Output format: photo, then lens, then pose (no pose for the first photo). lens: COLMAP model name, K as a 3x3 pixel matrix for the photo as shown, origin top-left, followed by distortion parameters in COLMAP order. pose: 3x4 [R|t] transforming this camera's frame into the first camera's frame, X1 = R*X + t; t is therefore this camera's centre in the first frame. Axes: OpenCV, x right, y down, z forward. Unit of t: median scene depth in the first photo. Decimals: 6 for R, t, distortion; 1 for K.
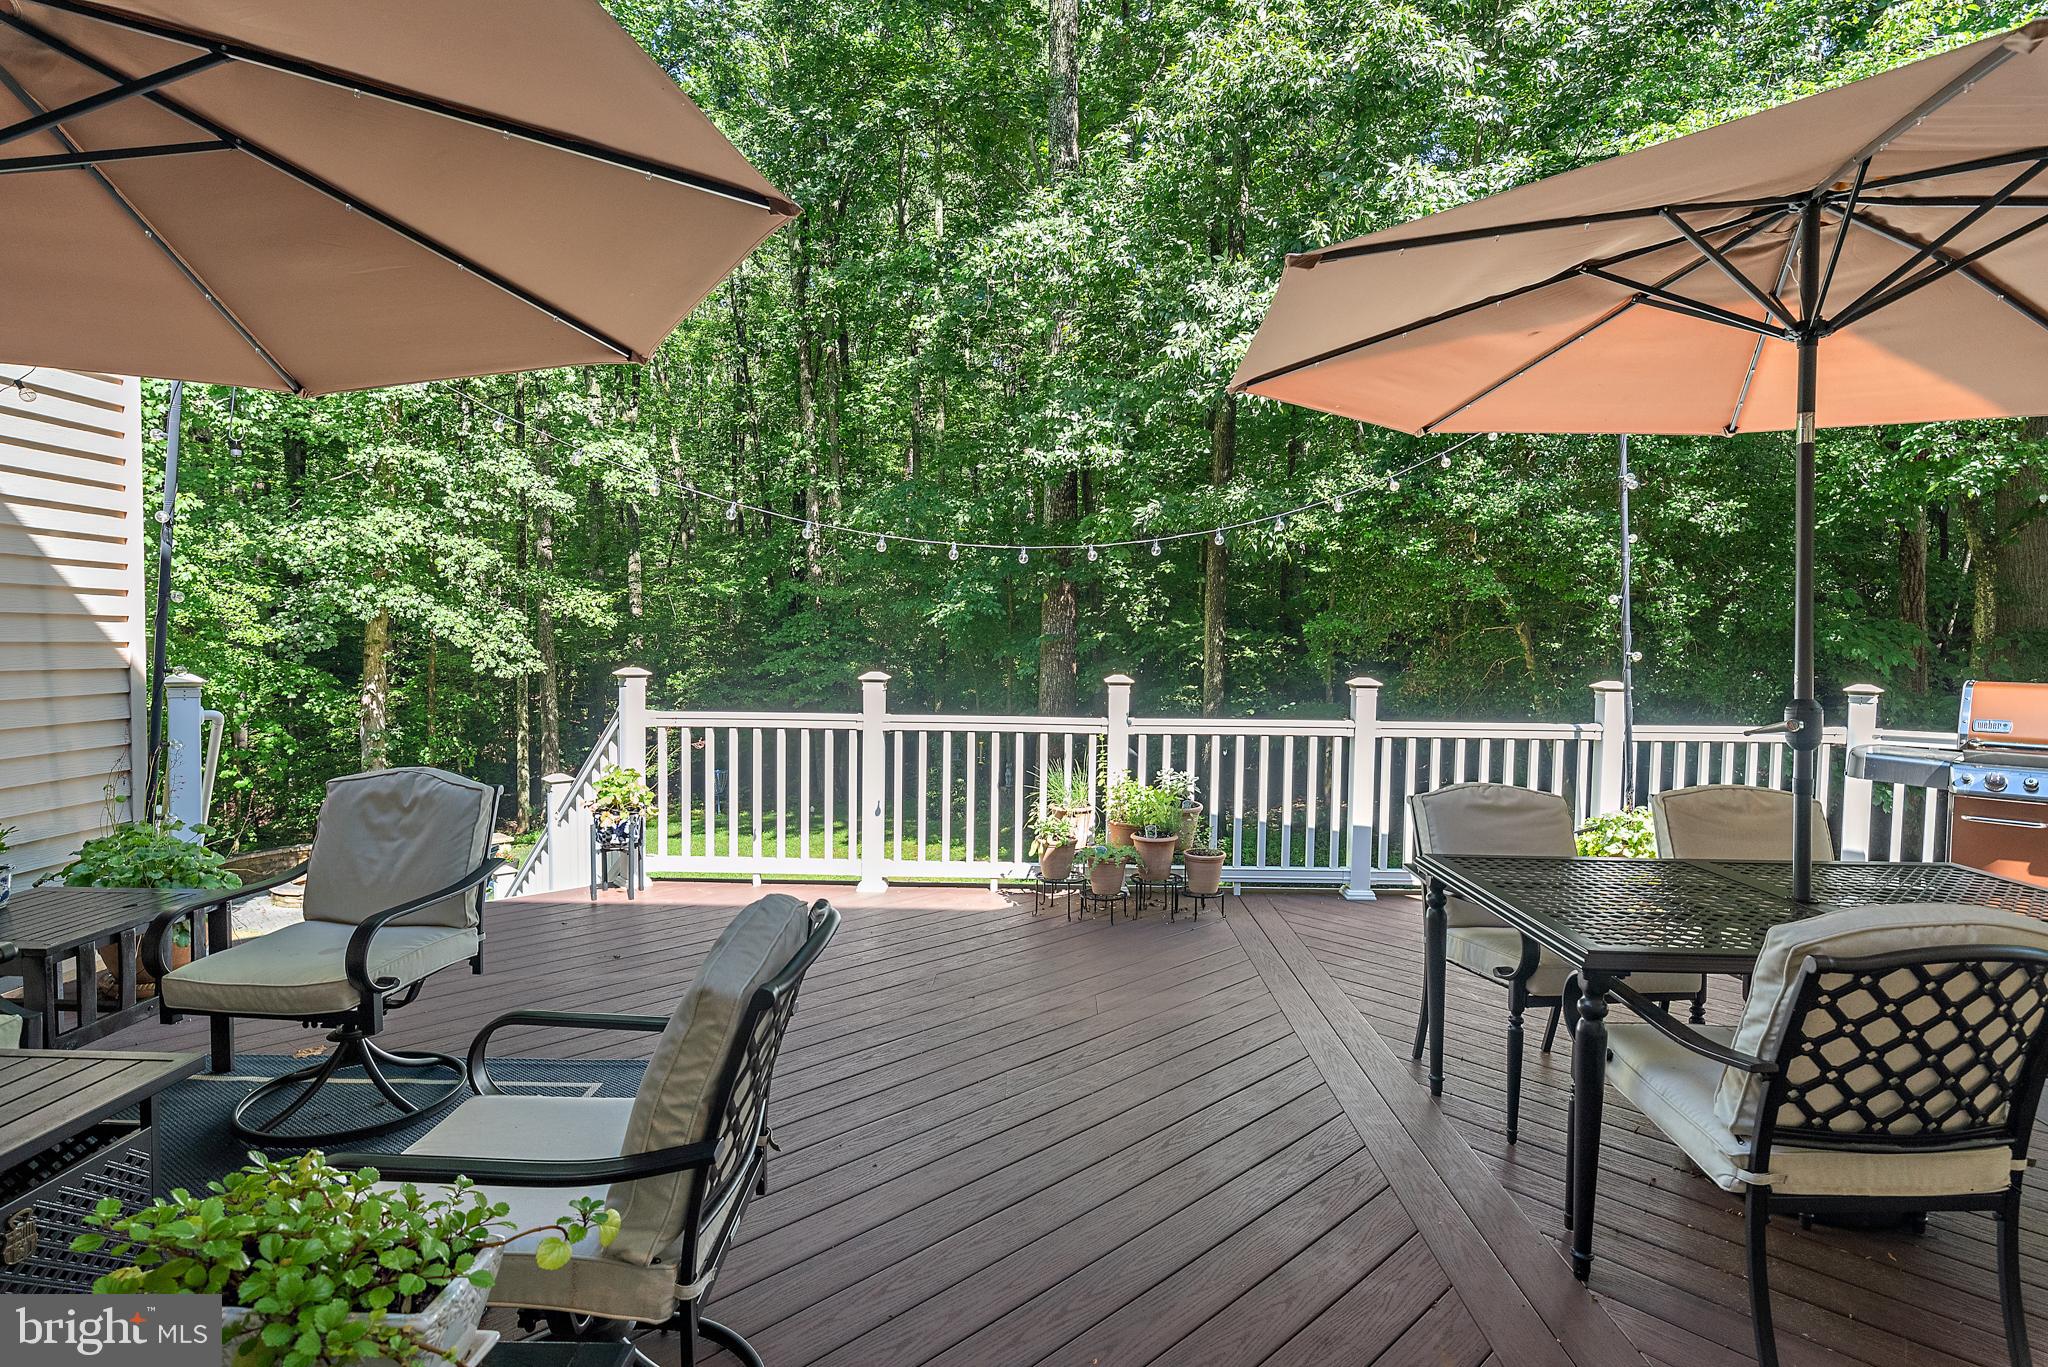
lens RADIAL K [[1053.5, 0, 1024.0], [0, 1053.5, 683.5], [0, 0, 1]] dist [-0.002198, -0.003670]
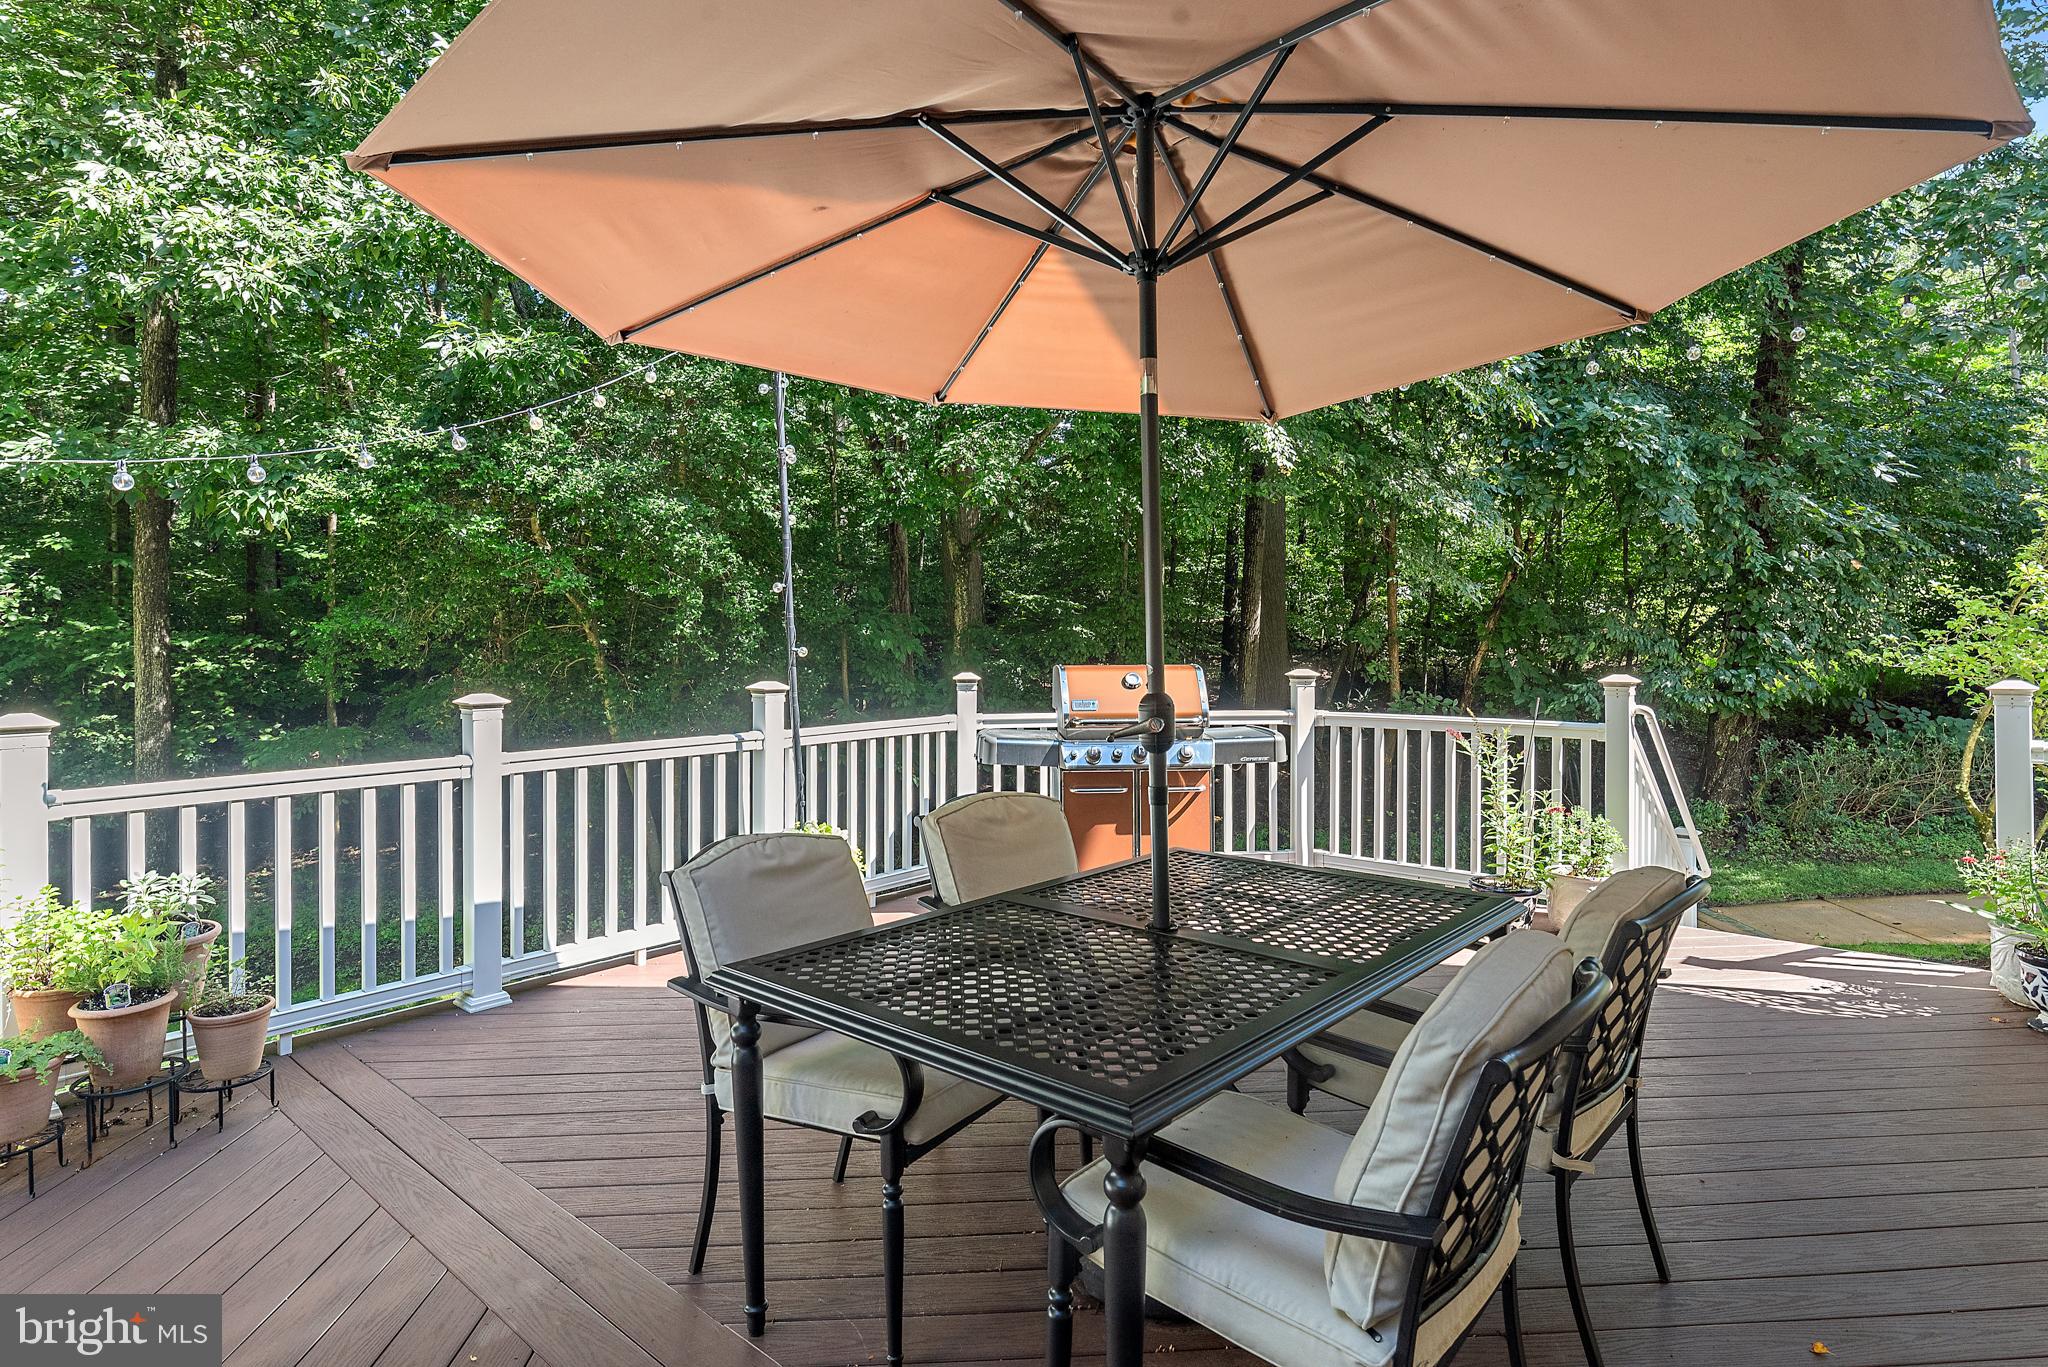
lens RADIAL K [[1133.7, 0, 1065.1], [0, 1133.7, 642.6], [0, 0, 1]] dist [-0.003292, -0.001847]
pose [[0.645827, -0.022210, 0.763161, -0.004625], [0.052423, 0.998508, -0.015304, -0.007085], [-0.761682, 0.049890, 0.646028, 0.198258]]
